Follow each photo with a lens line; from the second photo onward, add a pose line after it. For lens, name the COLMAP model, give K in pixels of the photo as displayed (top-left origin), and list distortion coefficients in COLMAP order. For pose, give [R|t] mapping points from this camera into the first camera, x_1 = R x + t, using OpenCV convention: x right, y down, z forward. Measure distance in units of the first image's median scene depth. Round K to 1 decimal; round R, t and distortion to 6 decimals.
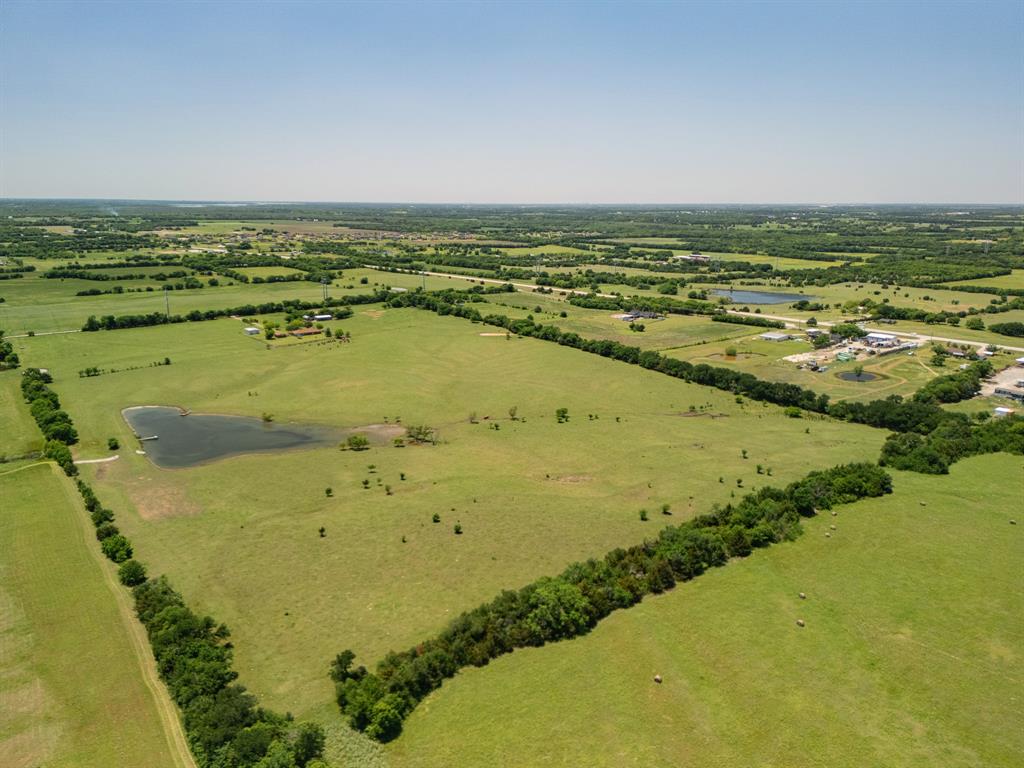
lens RADIAL K [[754.9, 0, 512.0], [0, 754.9, 384.0], [0, 0, 1]] dist [0.100929, -0.112688]
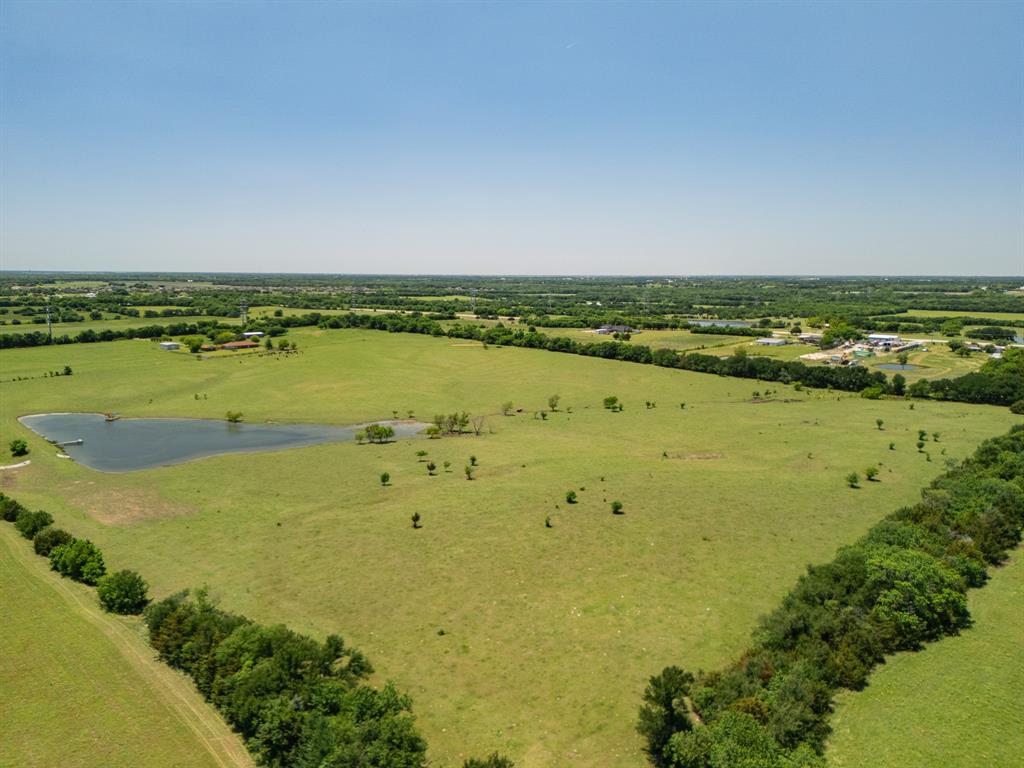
lens RADIAL K [[754.9, 0, 512.0], [0, 754.9, 384.0], [0, 0, 1]] dist [0.100929, -0.112688]
pose [[0.986856, -0.024771, 0.159691, -0.169577], [0.039542, 0.995157, -0.089994, 0.088476], [-0.156689, 0.095126, 0.983056, 0.219086]]
